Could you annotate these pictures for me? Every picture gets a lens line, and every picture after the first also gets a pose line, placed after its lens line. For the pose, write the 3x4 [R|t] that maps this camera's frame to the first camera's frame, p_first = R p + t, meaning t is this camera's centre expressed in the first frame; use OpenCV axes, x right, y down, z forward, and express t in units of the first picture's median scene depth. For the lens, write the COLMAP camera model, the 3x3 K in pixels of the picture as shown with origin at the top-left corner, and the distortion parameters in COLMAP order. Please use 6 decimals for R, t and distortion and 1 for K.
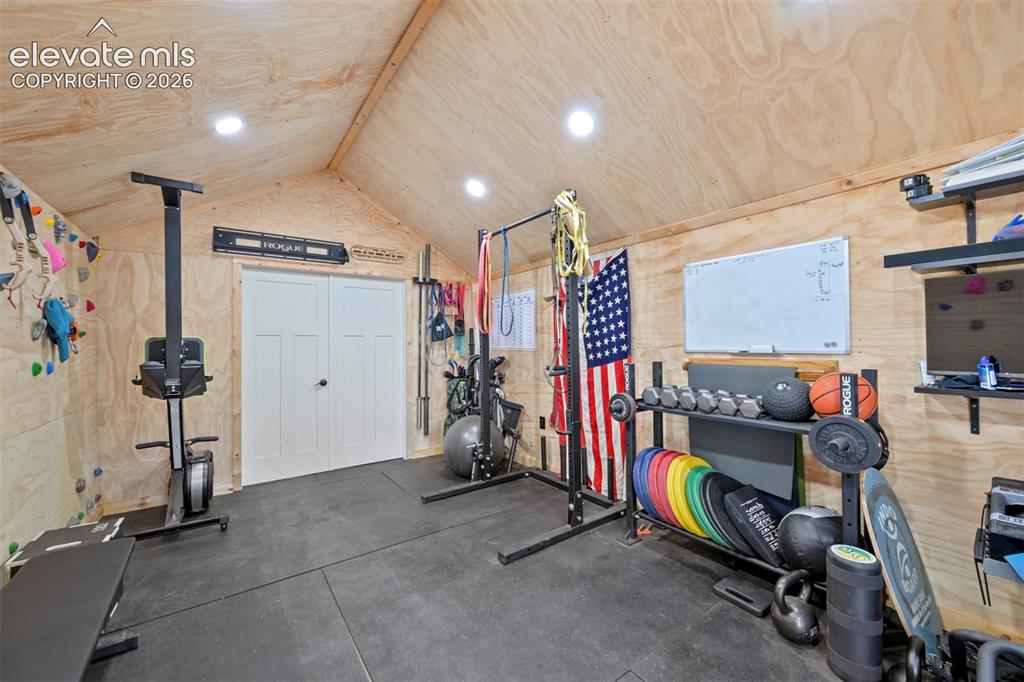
lens RADIAL K [[402.9, 0, 506.8], [0, 402.9, 339.3], [0, 0, 1]] dist [-0.001826, 0.001006]
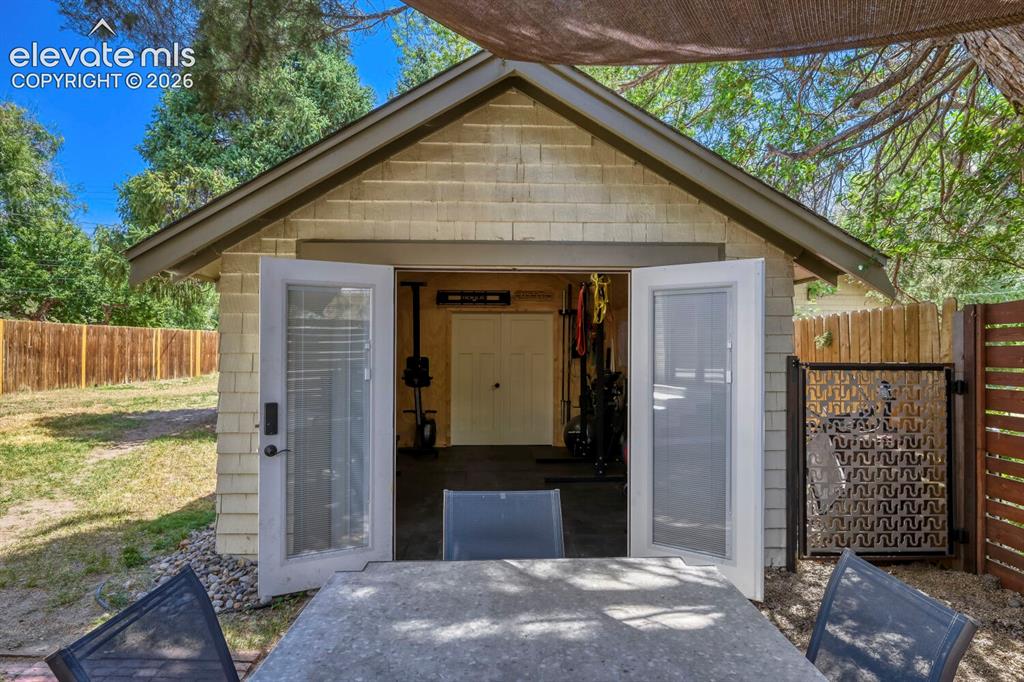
lens RADIAL K [[575.3, 0, 508.8], [0, 575.3, 345.6], [0, 0, 1]] dist [0.000691, -0.001103]
pose [[0.835118, 0.003240, -0.550062, 0.850317], [-0.002796, 0.999995, 0.001645, -0.048630], [0.550064, 0.000164, 0.835122, -0.854531]]
